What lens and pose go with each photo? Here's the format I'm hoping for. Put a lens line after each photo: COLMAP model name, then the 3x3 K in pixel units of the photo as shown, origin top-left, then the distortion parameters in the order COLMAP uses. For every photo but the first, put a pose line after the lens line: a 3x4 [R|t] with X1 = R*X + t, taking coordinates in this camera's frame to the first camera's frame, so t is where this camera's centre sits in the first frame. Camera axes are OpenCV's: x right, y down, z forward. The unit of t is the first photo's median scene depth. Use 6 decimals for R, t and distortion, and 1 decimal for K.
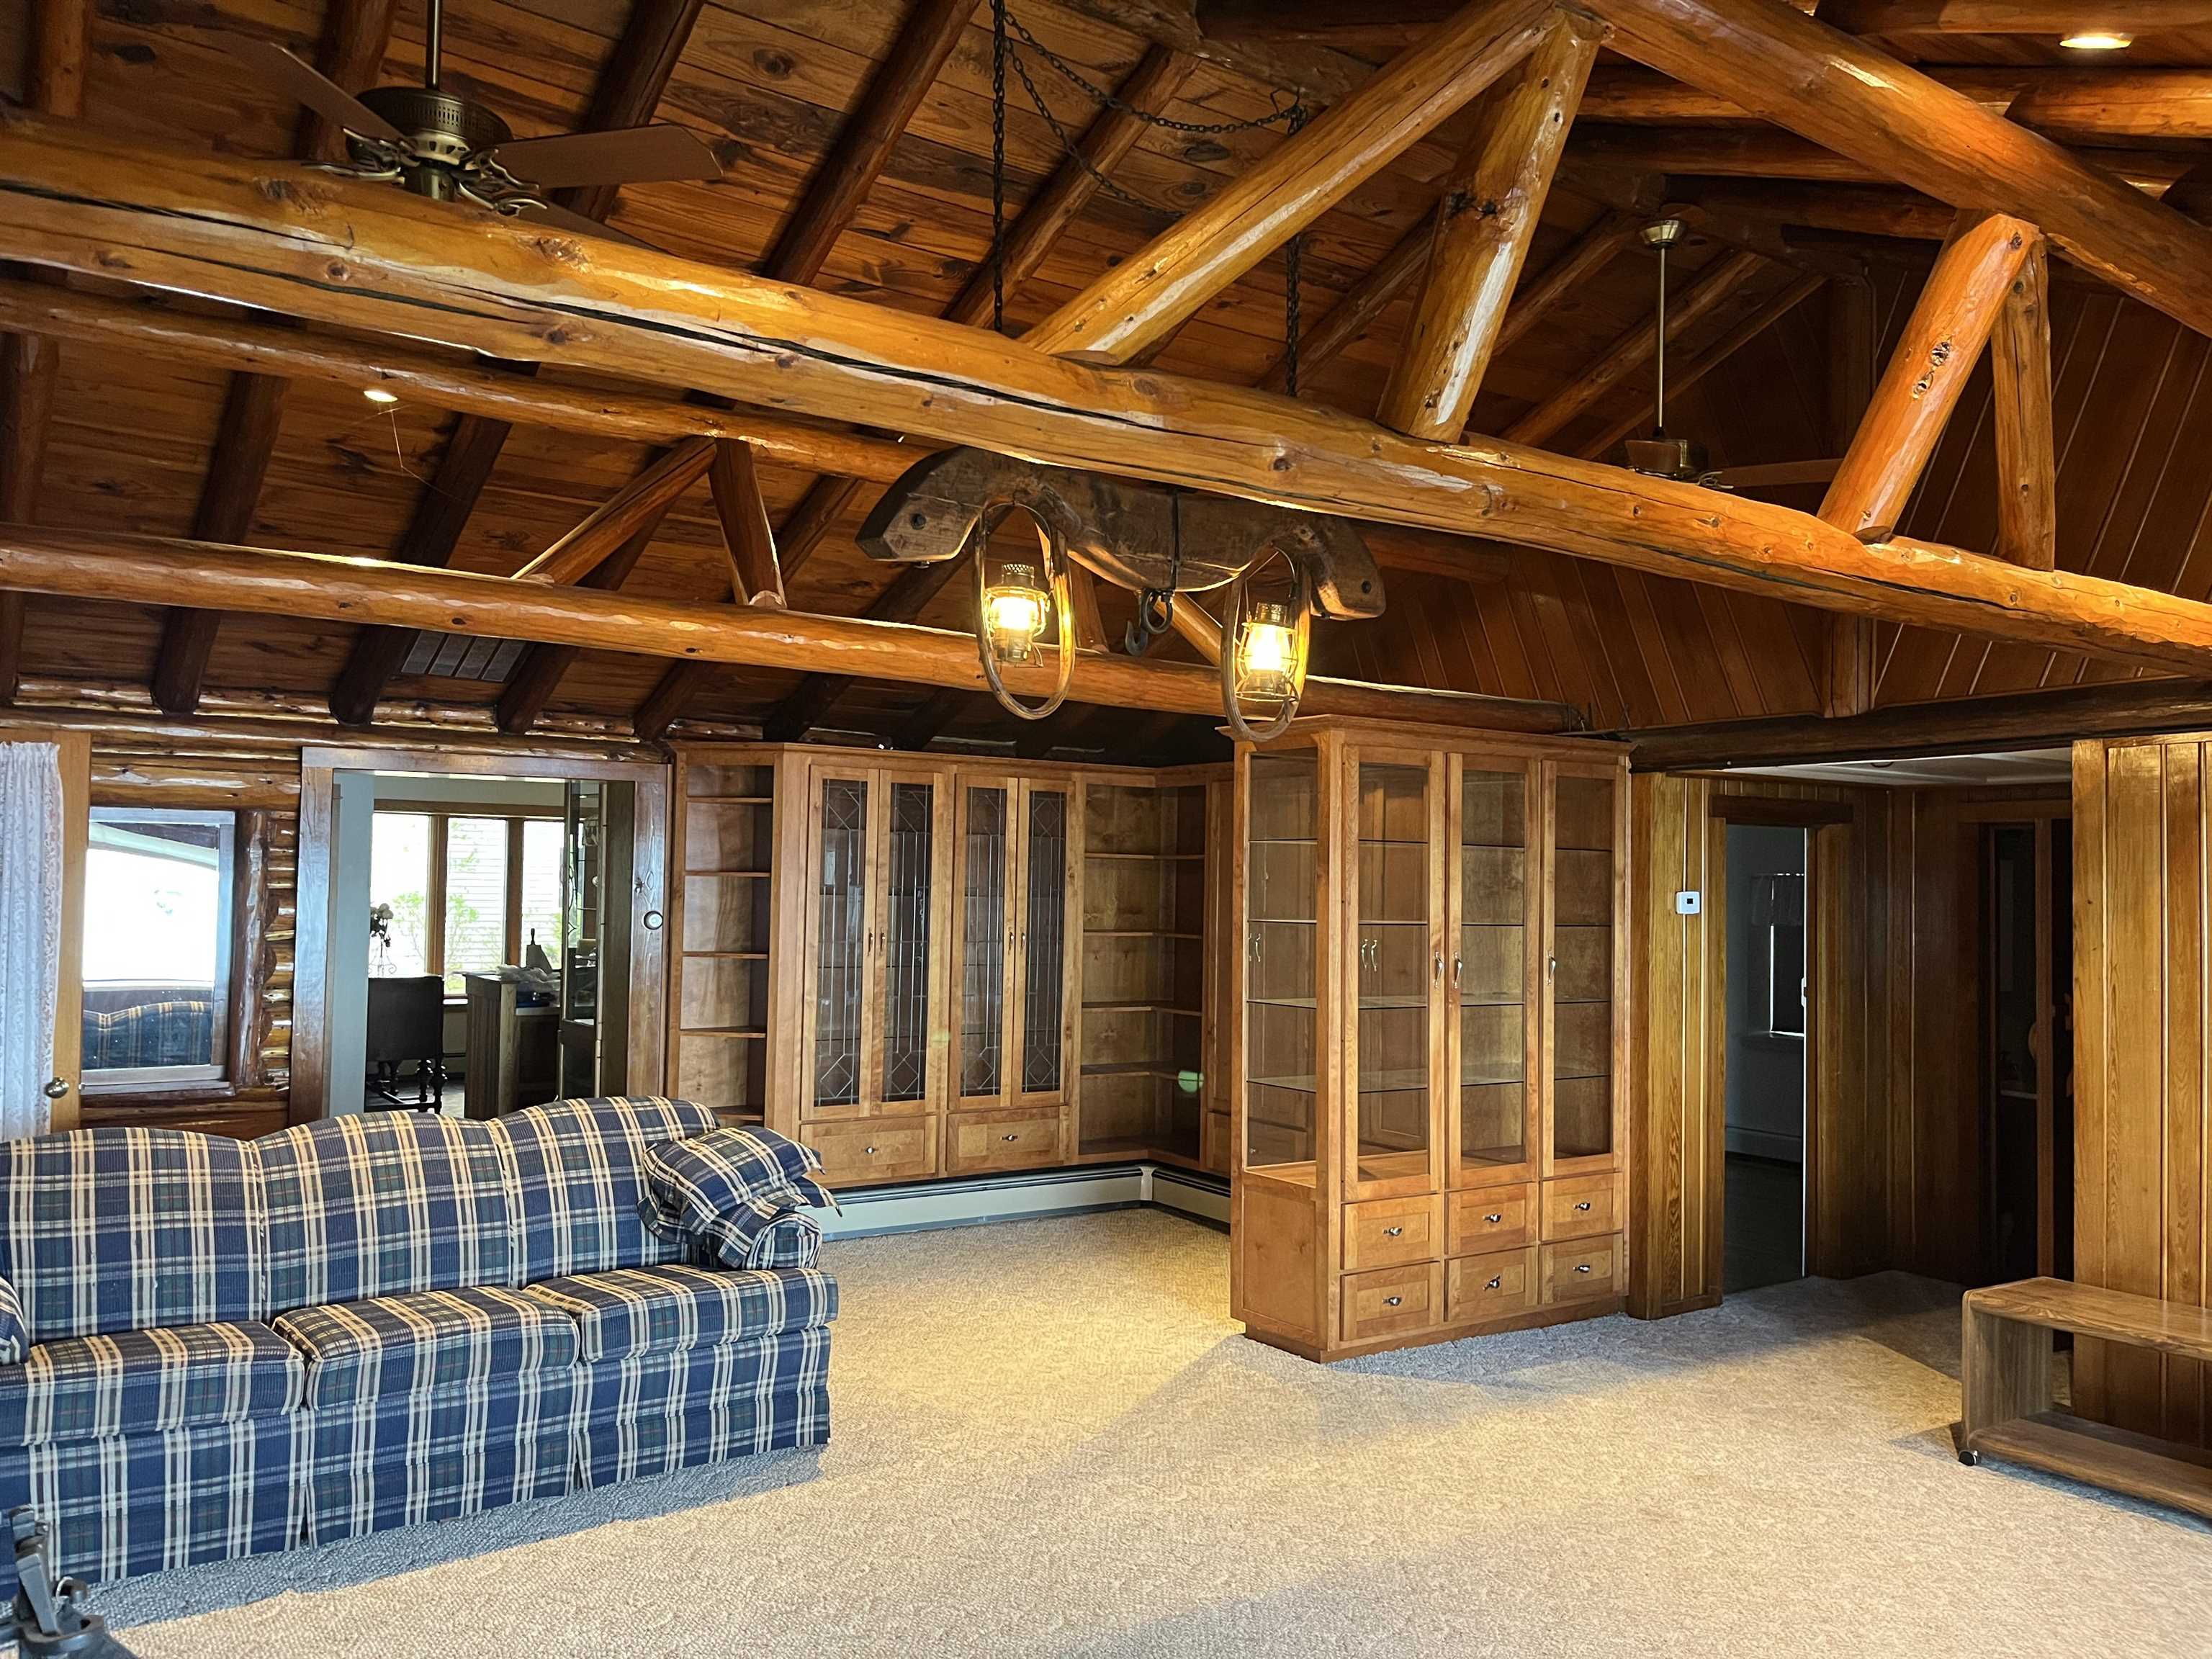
lens RADIAL K [[1684.3, 0, 1114.4], [0, 1684.3, 834.1], [0, 0, 1]] dist [0.046855, -0.060841]
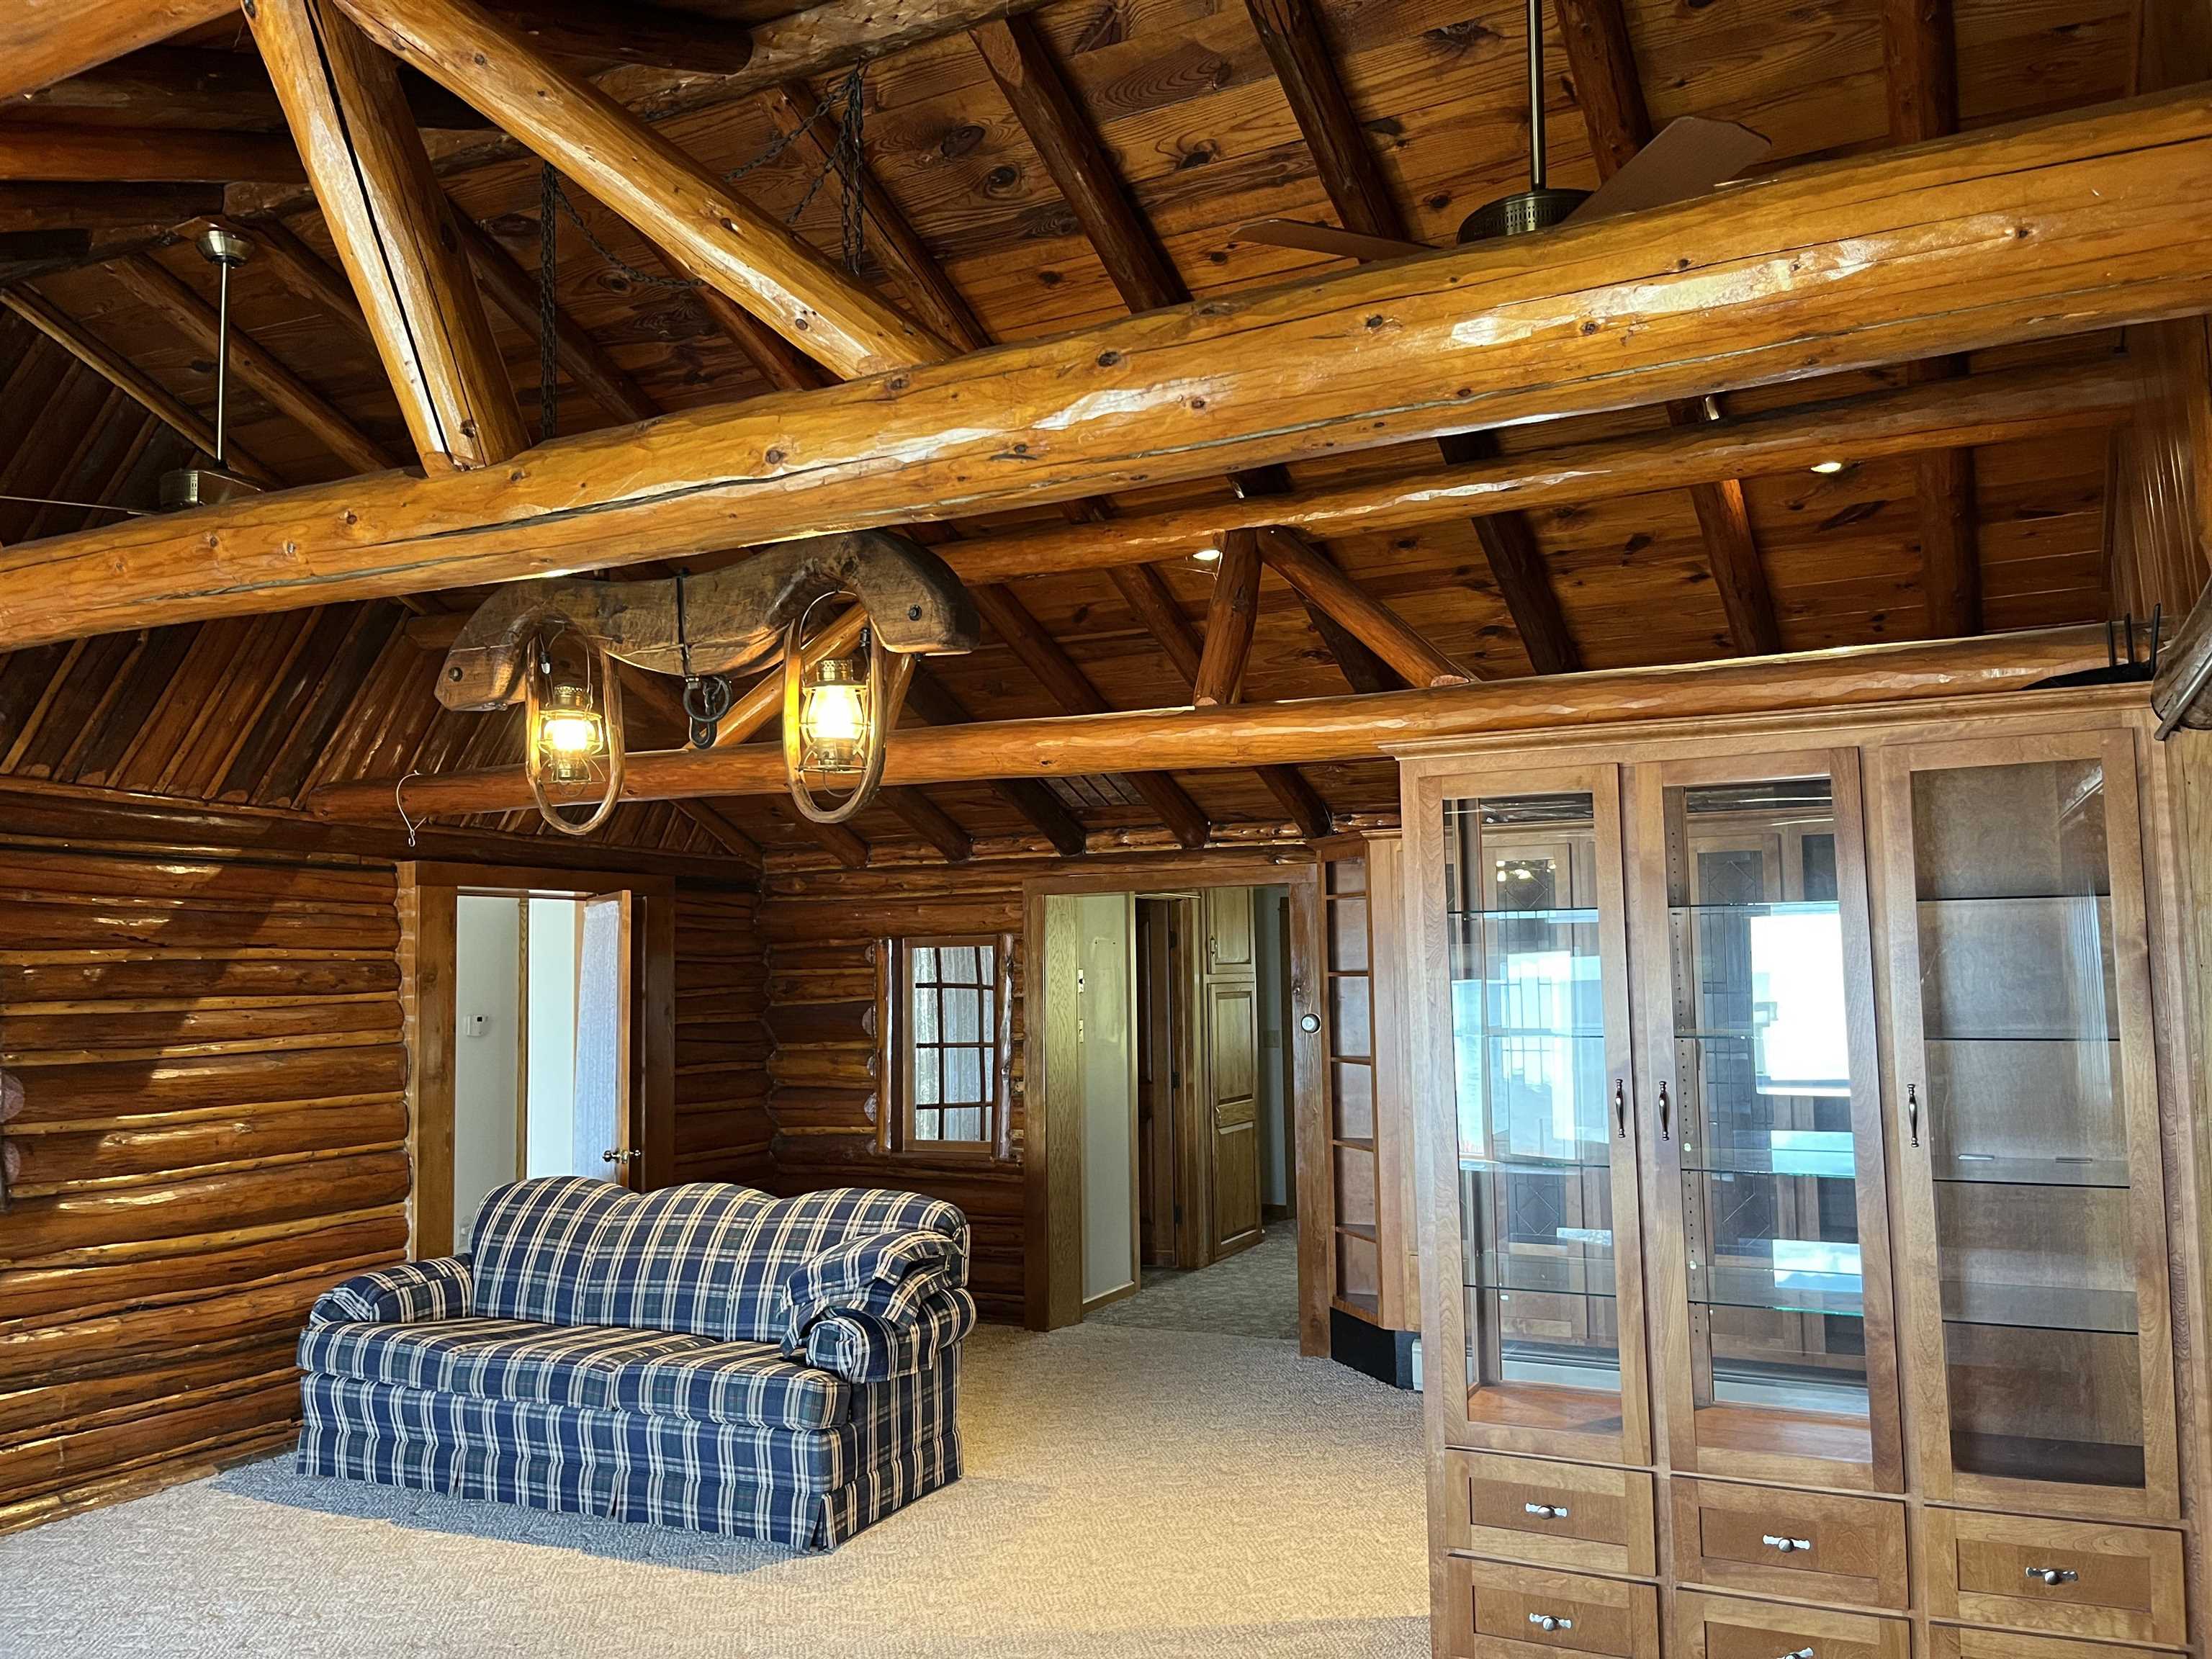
lens RADIAL K [[1684.3, 0, 1109.8], [0, 1684.3, 834.6], [0, 0, 1]] dist [0.046855, -0.060841]
pose [[0.496997, -0.092970, -0.862758, 0.882863], [0.043858, 0.995665, -0.082027, 0.027222], [0.866643, 0.002928, 0.498919, 0.691144]]
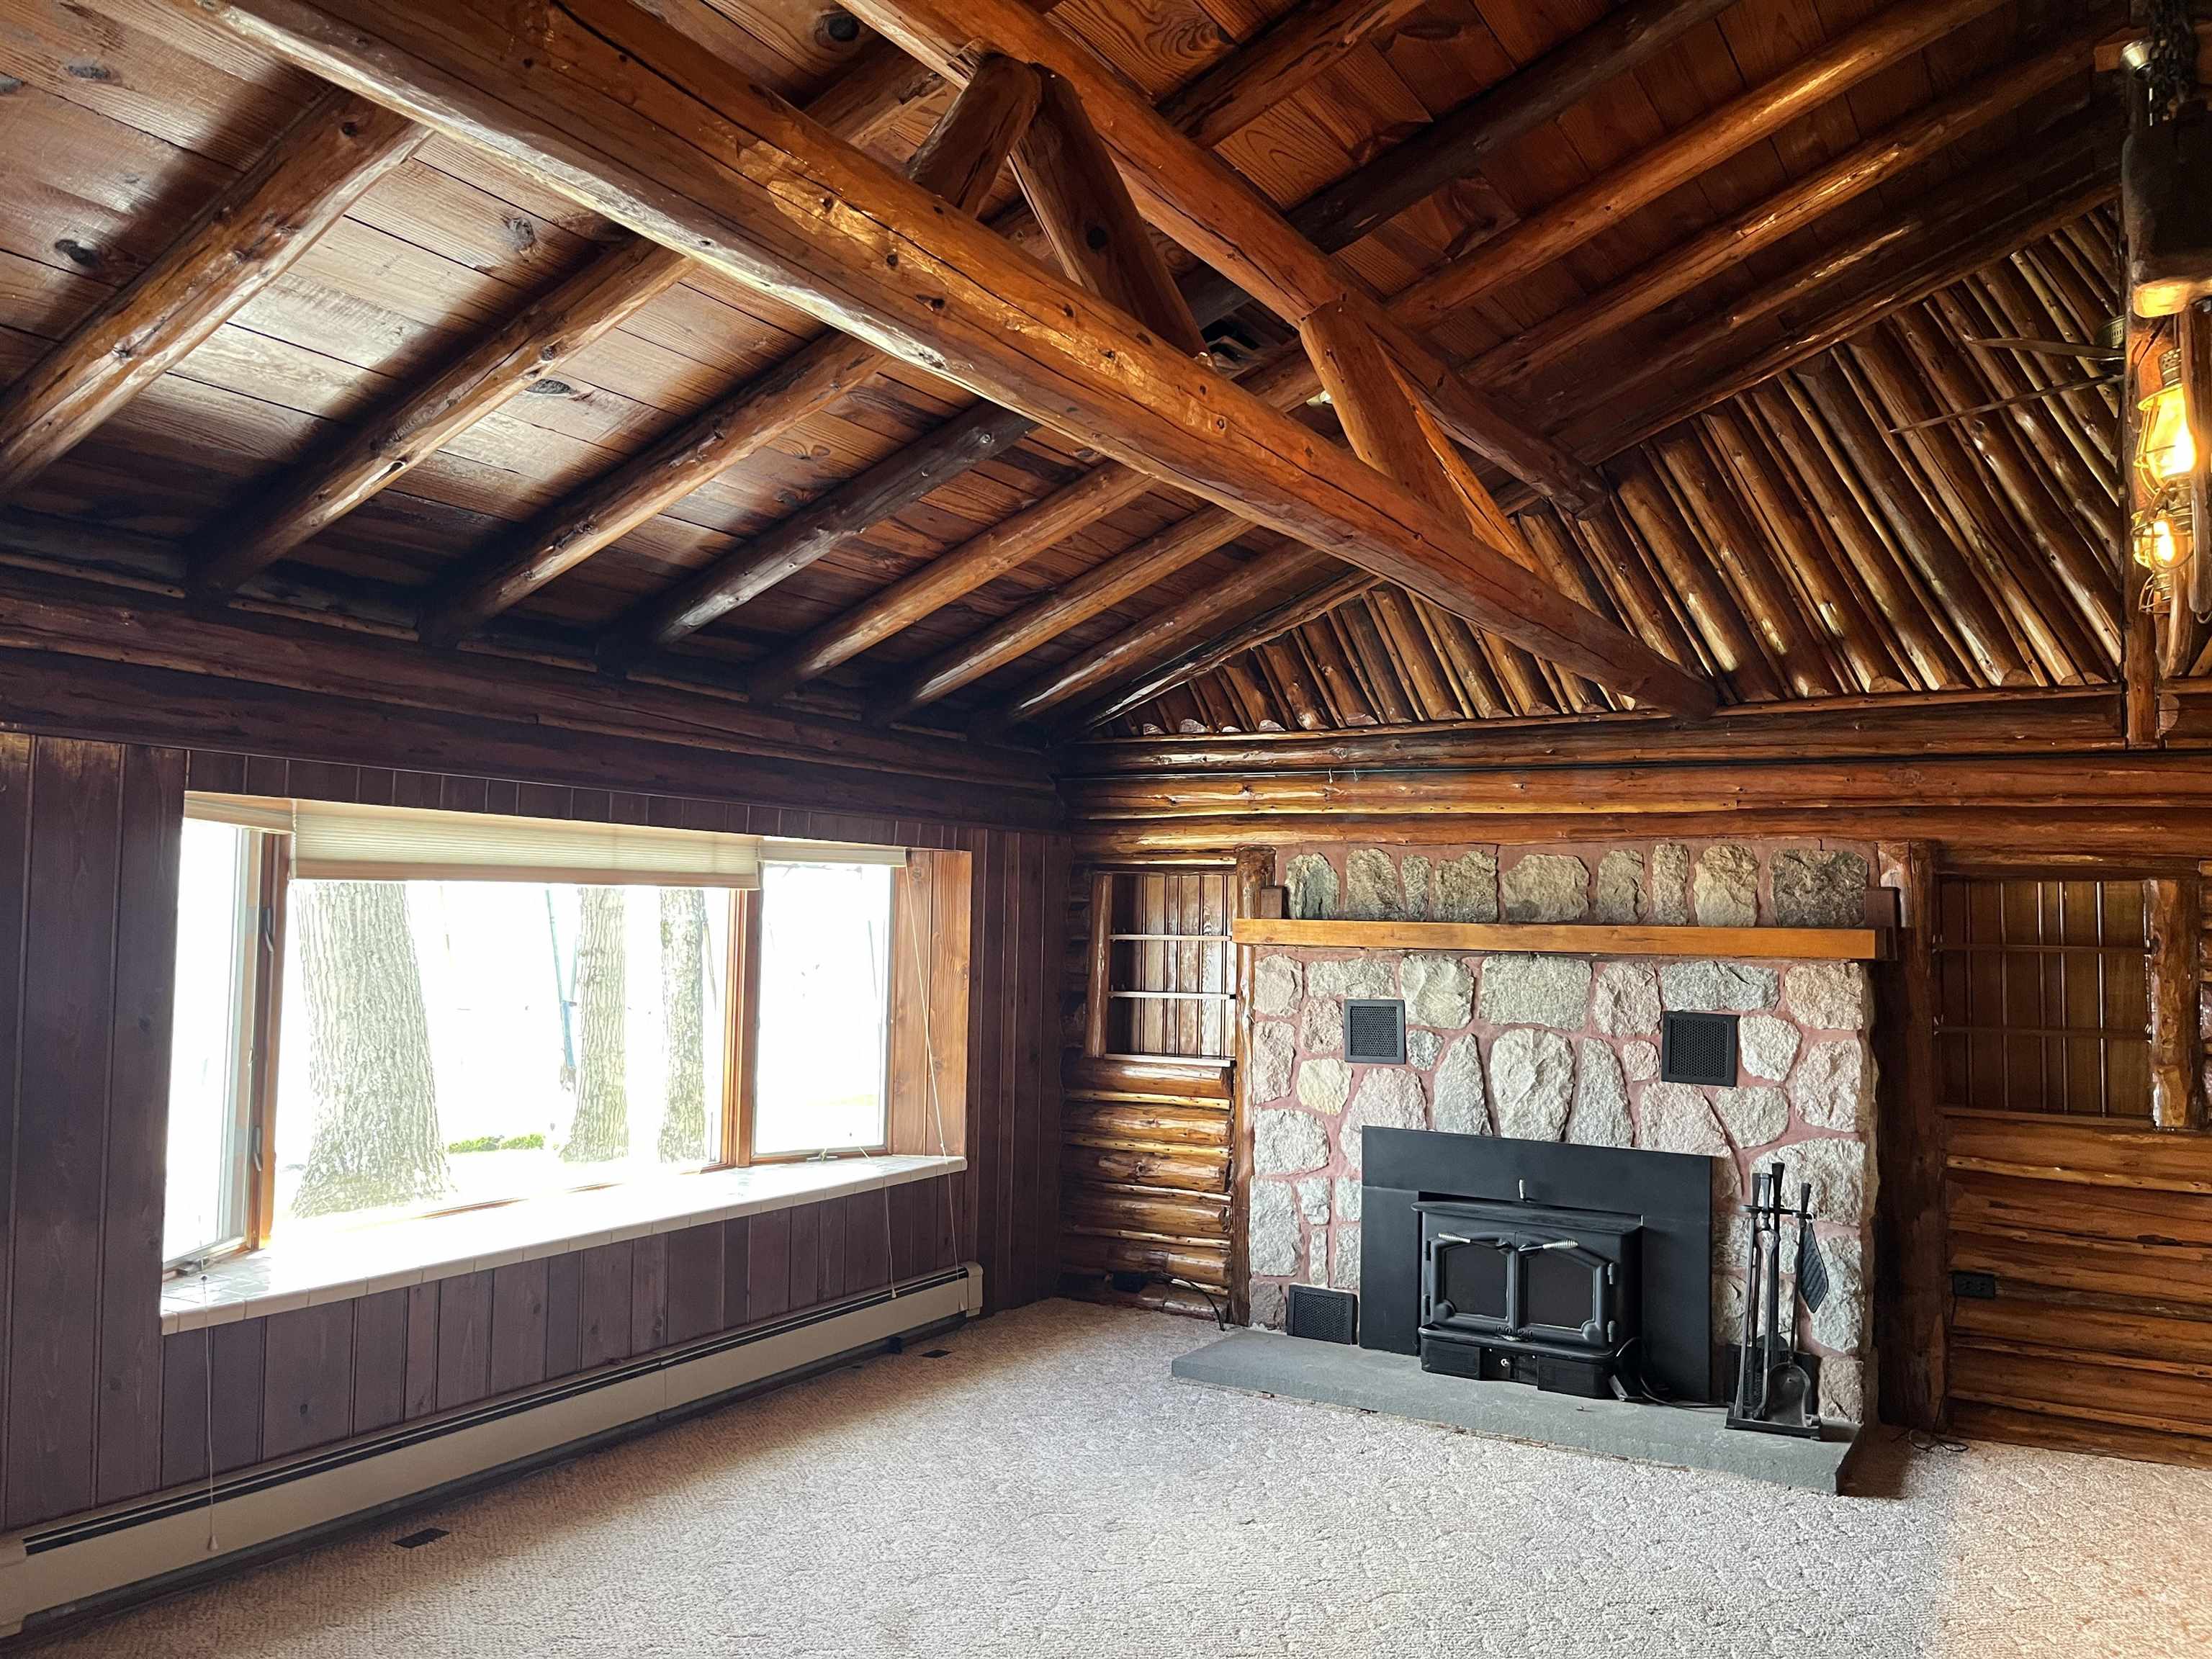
lens RADIAL K [[1684.3, 0, 1107.3], [0, 1684.3, 827.9], [0, 0, 1]] dist [0.046855, -0.060841]
pose [[-0.899316, -0.050248, -0.434402, 0.612523], [-0.011752, 0.995795, -0.090855, 0.066879], [0.437141, -0.076602, -0.896125, 1.321542]]
